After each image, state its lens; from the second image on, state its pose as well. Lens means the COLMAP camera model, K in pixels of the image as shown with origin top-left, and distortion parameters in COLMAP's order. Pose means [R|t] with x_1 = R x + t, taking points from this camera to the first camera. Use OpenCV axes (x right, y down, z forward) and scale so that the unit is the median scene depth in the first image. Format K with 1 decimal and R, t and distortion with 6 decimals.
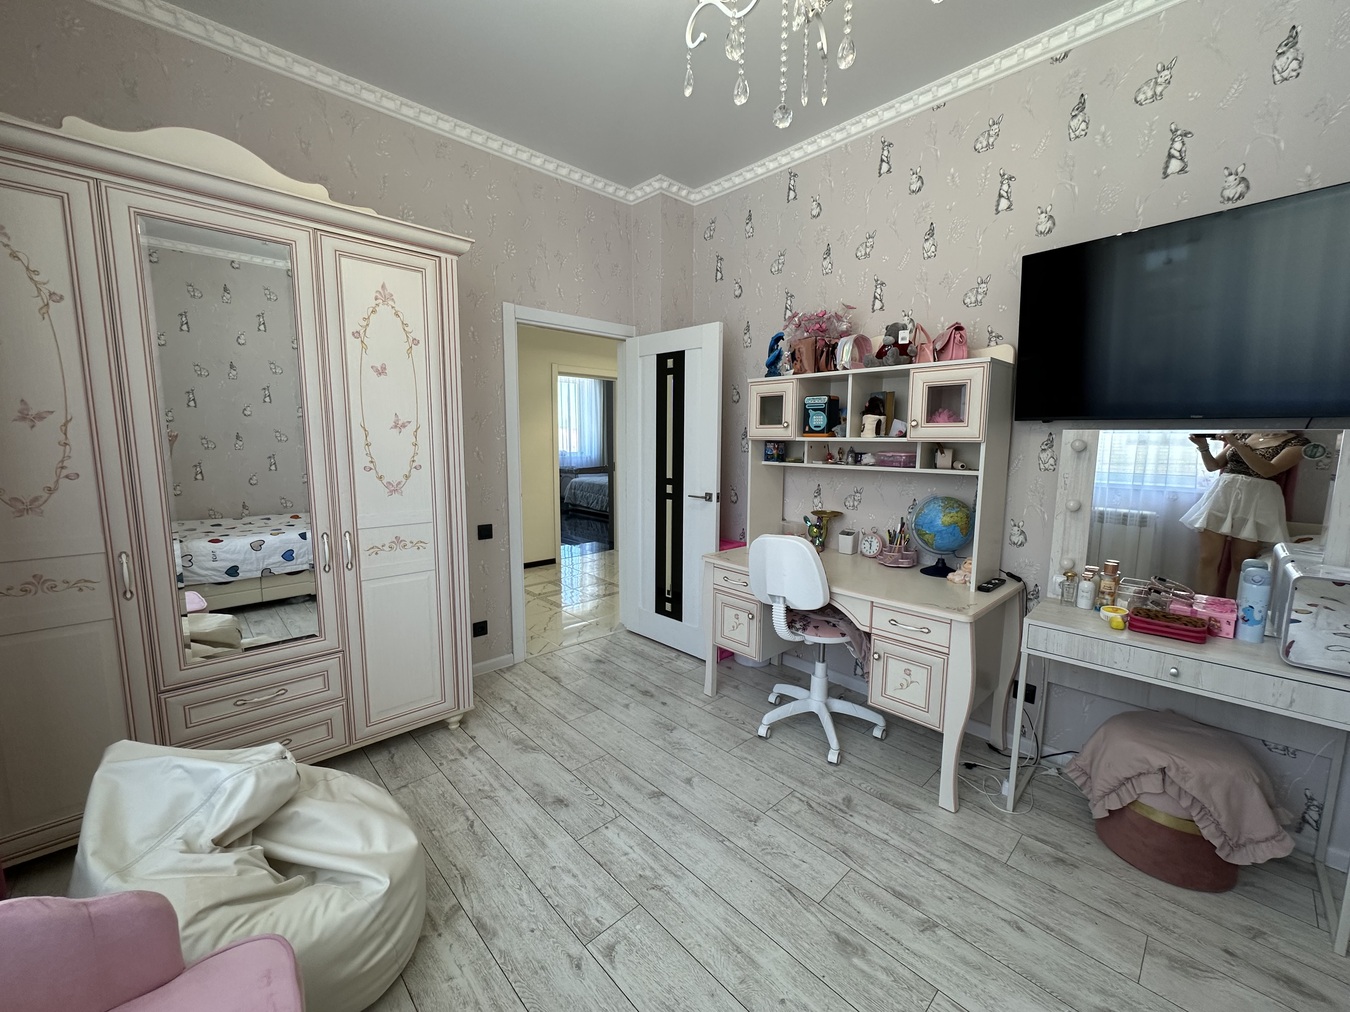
lens RADIAL K [[540.4, 0, 677.1], [0, 540.4, 506.4], [0, 0, 1]] dist [-0.002327, 0.000287]
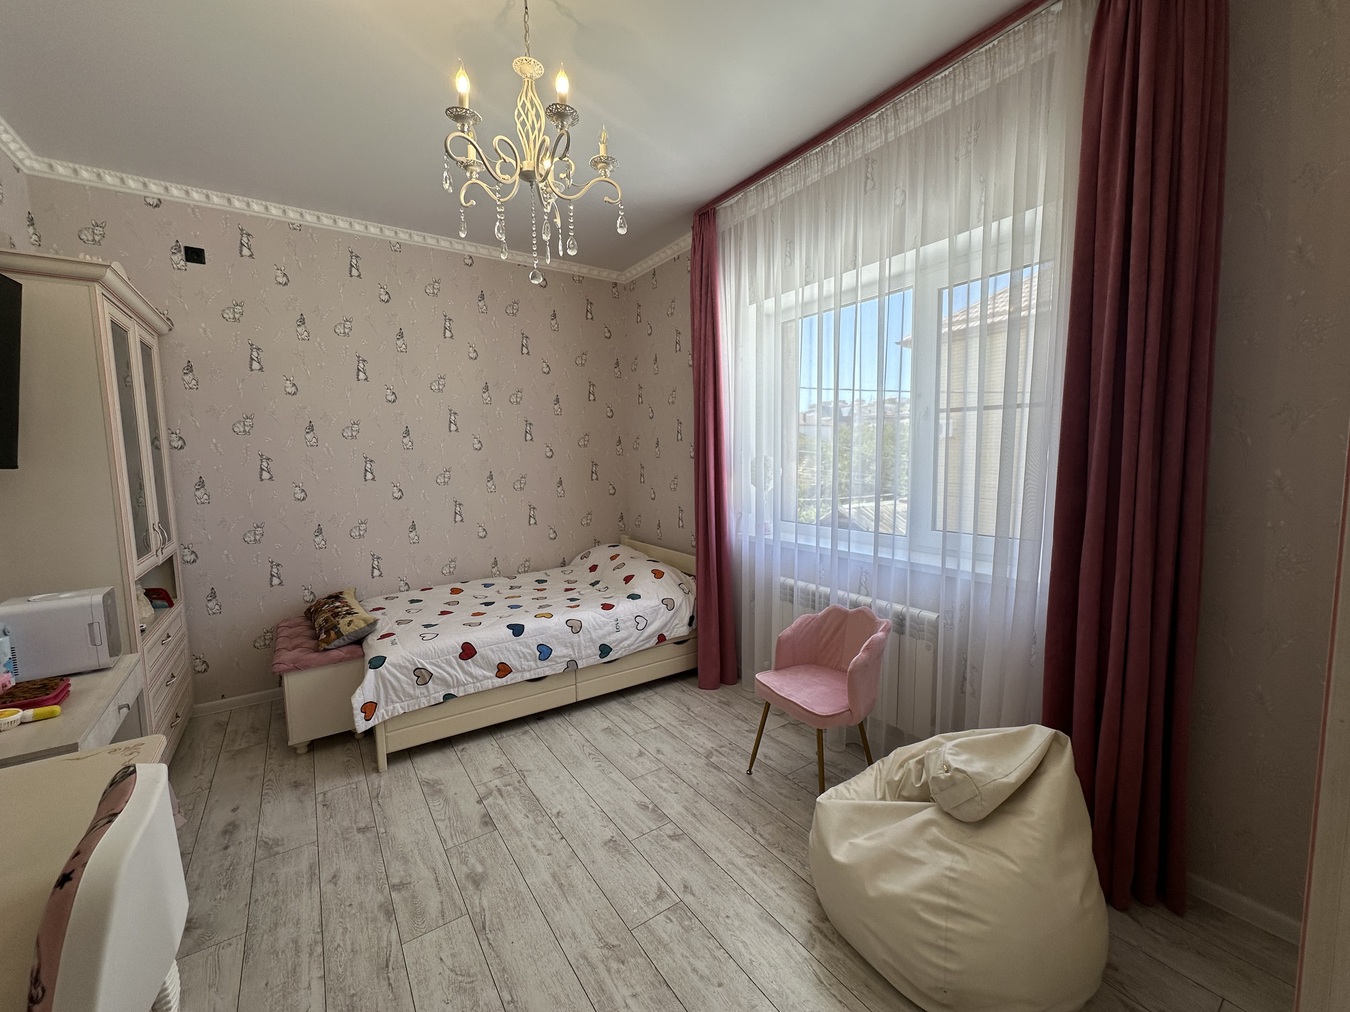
lens RADIAL K [[540.4, 0, 677.1], [0, 540.4, 506.4], [0, 0, 1]] dist [-0.002327, 0.000287]
pose [[-0.989103, -0.003179, 0.147193, -0.252174], [0.029372, 0.975408, 0.218442, -0.229959], [-0.144267, 0.220385, -0.964685, 1.476748]]
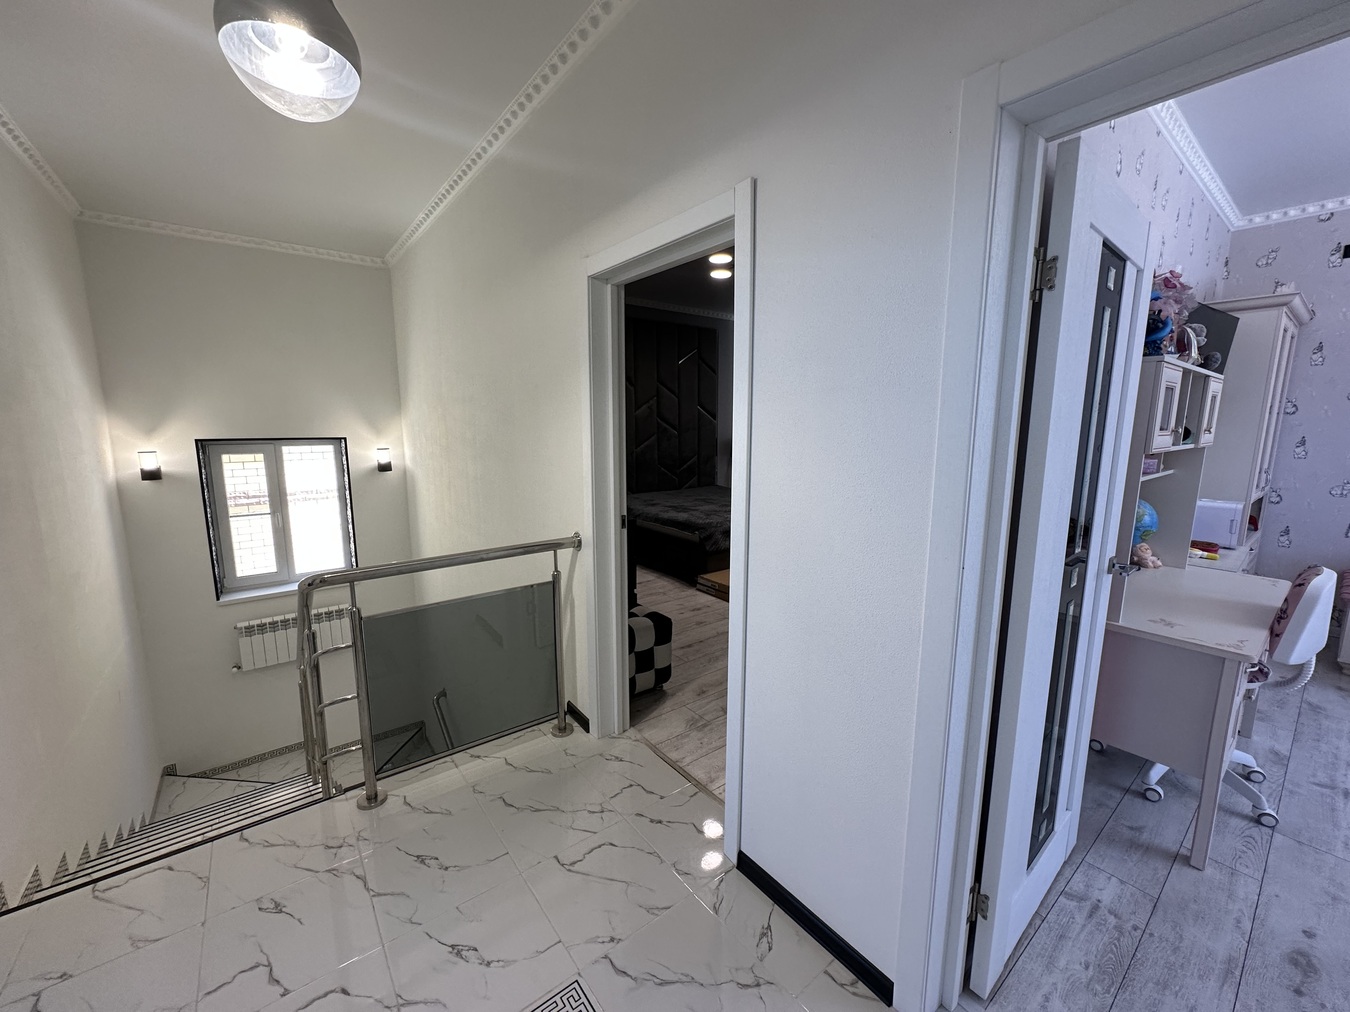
lens RADIAL K [[537.8, 0, 675.0], [0, 537.8, 506.0], [0, 0, 1]] dist [-0.002910, 0.000404]
pose [[0.087982, -0.161854, 0.982885, -0.794660], [0.121955, 0.981039, 0.150633, -0.334745], [-0.988628, 0.106615, 0.106052, 2.209677]]
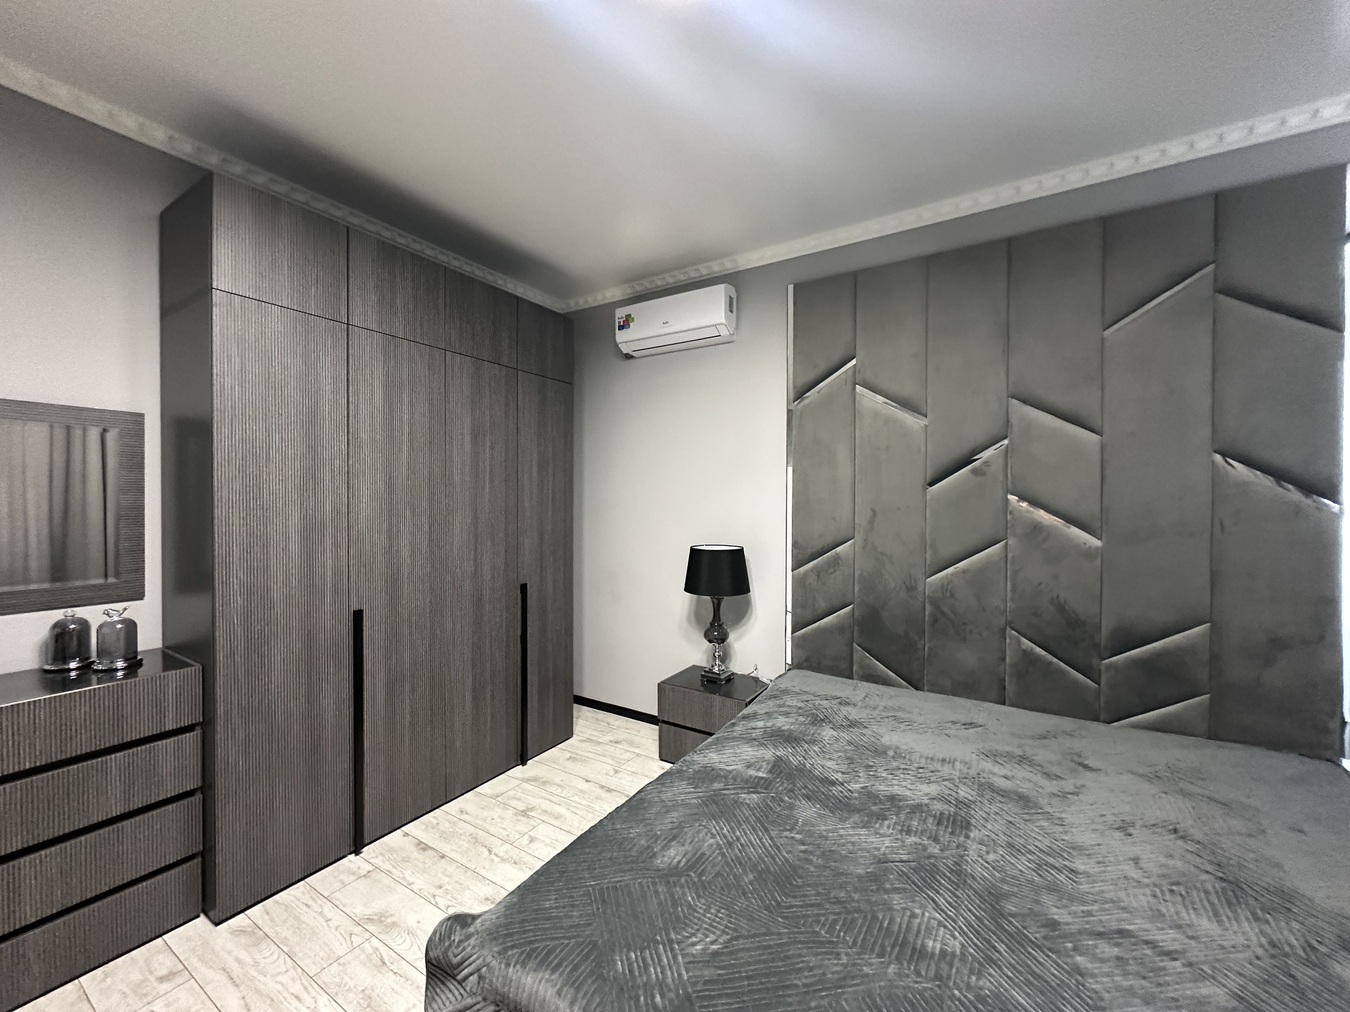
lens RADIAL K [[534.9, 0, 677.5], [0, 534.9, 506.1], [0, 0, 1]] dist [-0.002543, 0.000328]
pose [[0.966365, -0.005858, 0.257109, 1.794685], [0.035277, 0.993310, -0.109956, -0.249033], [-0.254745, 0.115328, 0.960106, 1.606808]]
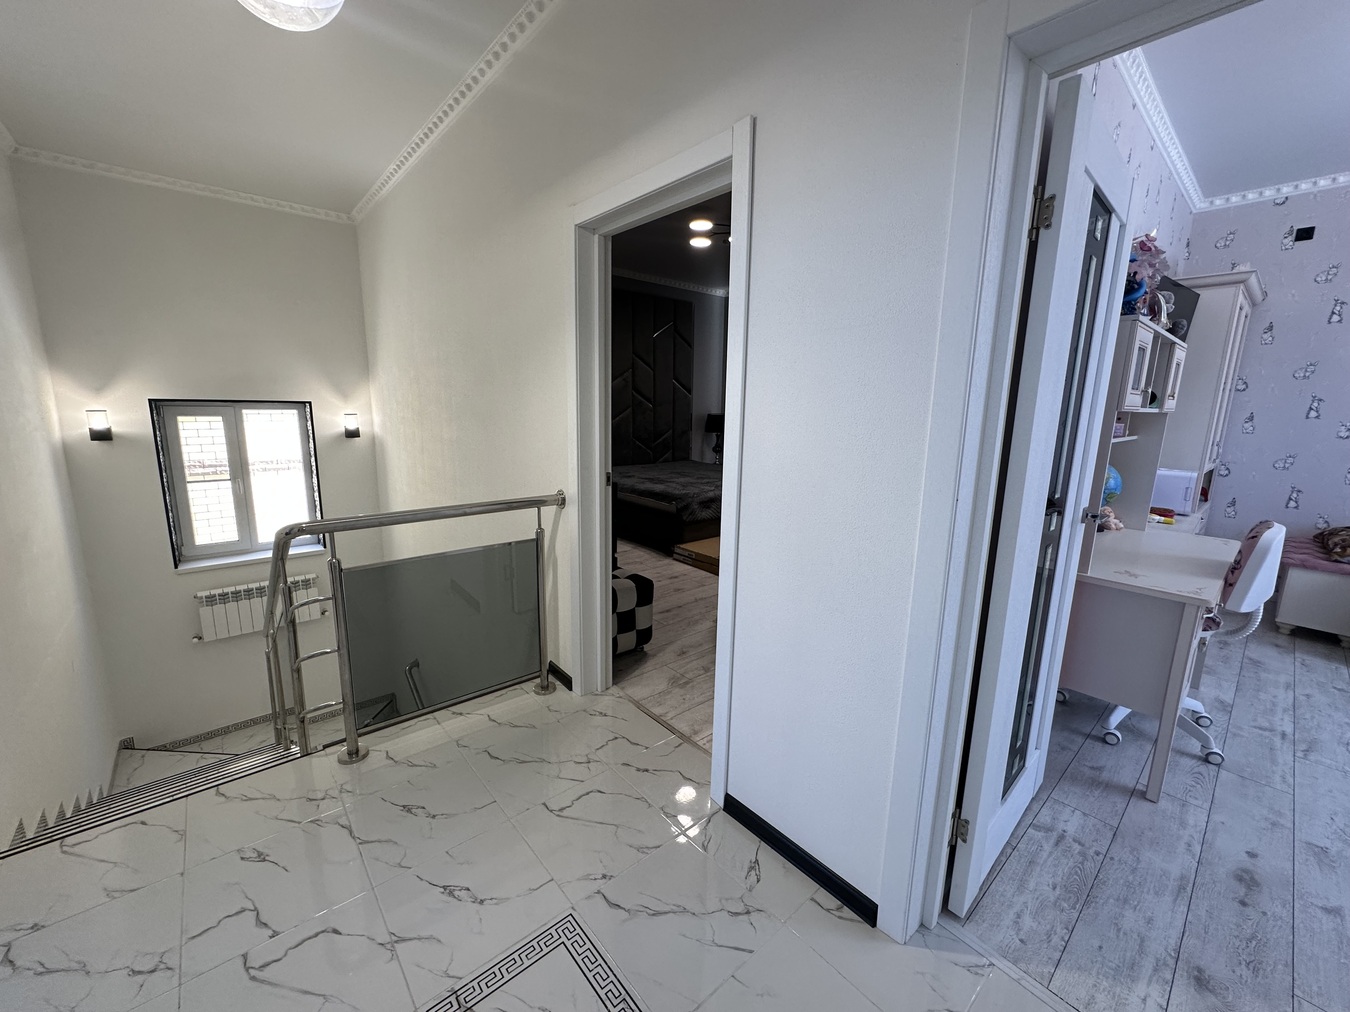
lens RADIAL K [[538.4, 0, 671.6], [0, 538.4, 503.7], [0, 0, 1]] dist [-0.003245, 0.000353]
pose [[0.039789, -0.189968, 0.980984, -0.807640], [0.105586, 0.977064, 0.184927, -0.284539], [-0.993614, 0.096220, 0.058934, 2.251215]]
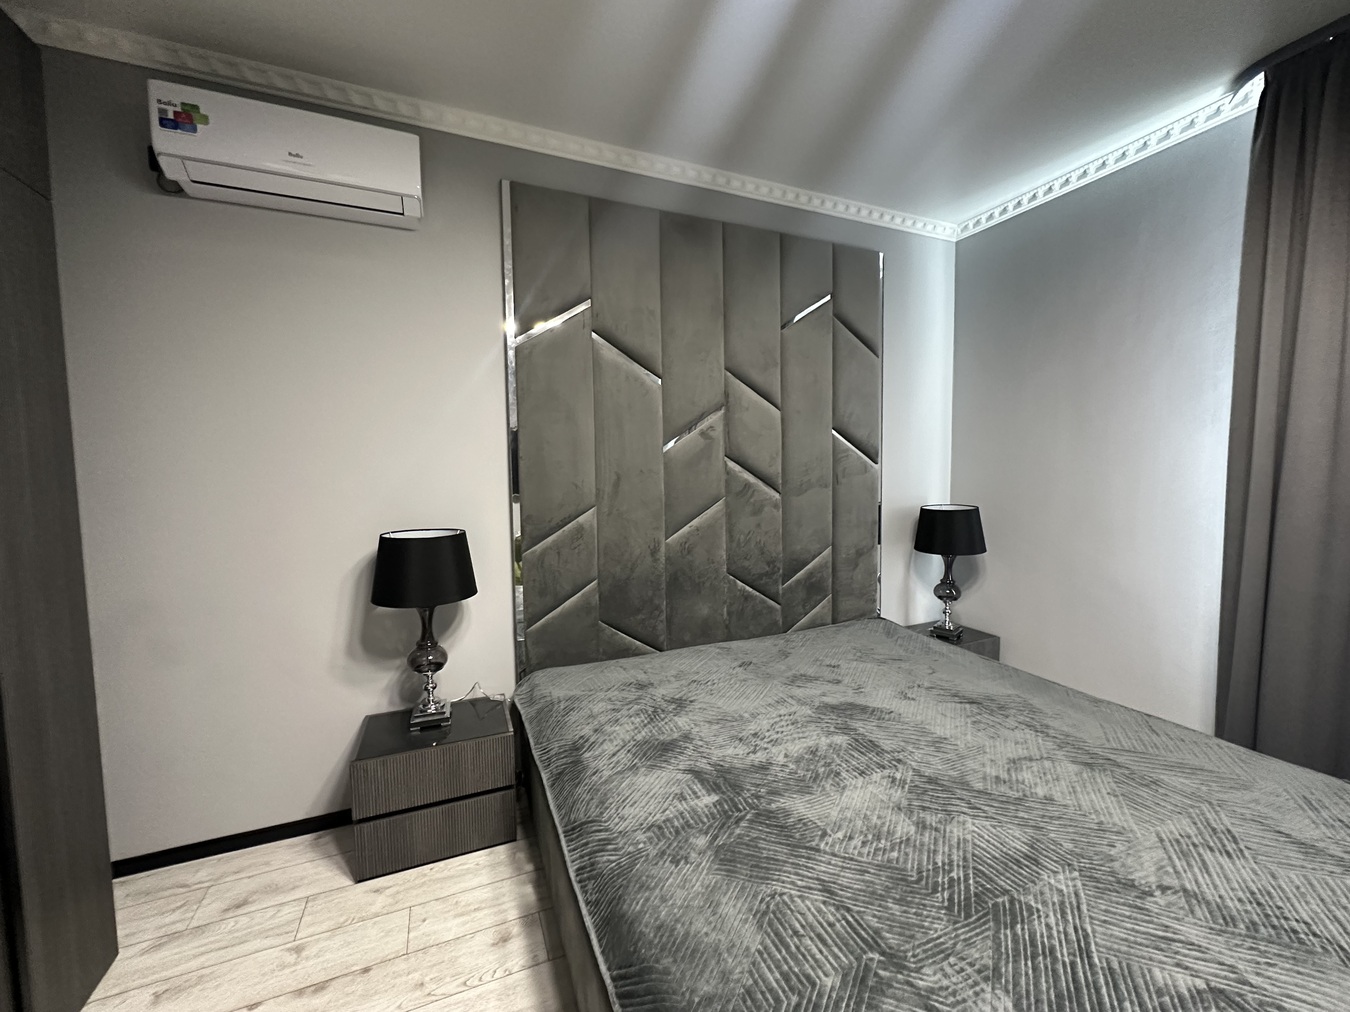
lens RADIAL K [[537.8, 0, 675.0], [0, 537.8, 506.0], [0, 0, 1]] dist [-0.002910, 0.000404]
pose [[0.344143, -0.073615, 0.936027, 1.463315], [0.129452, 0.991121, 0.030353, -0.322496], [-0.929950, 0.110725, 0.350617, 2.281029]]
